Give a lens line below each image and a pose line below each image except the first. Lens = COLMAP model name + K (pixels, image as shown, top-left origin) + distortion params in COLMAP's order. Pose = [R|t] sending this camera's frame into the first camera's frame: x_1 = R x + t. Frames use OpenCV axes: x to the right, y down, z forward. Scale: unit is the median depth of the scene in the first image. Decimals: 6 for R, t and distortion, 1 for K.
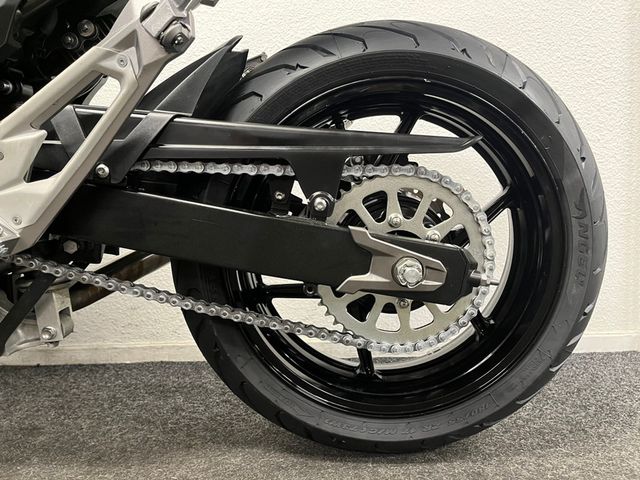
lens RADIAL K [[481.1, 0, 320.0], [0, 481.1, 240.0], [0, 0, 1]] dist [0.041306, -0.001257]
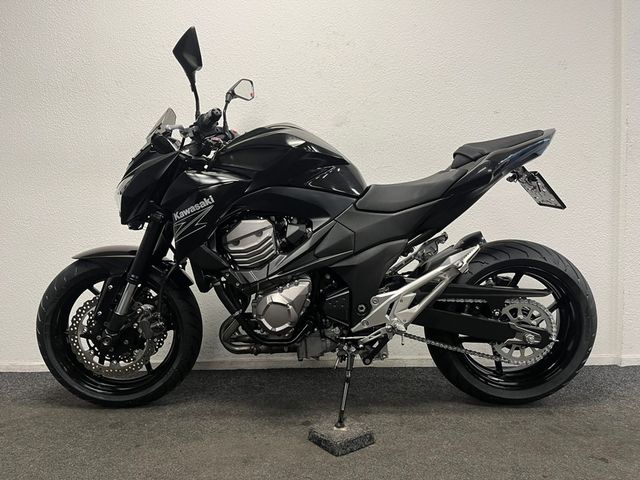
lens RADIAL K [[481.1, 0, 320.0], [0, 481.1, 240.0], [0, 0, 1]] dist [0.041306, -0.001257]
pose [[0.999979, 0.004393, -0.004744, -0.950662], [-0.004480, 0.999821, -0.018374, -0.414219], [0.004663, 0.018395, 0.999820, -1.750531]]
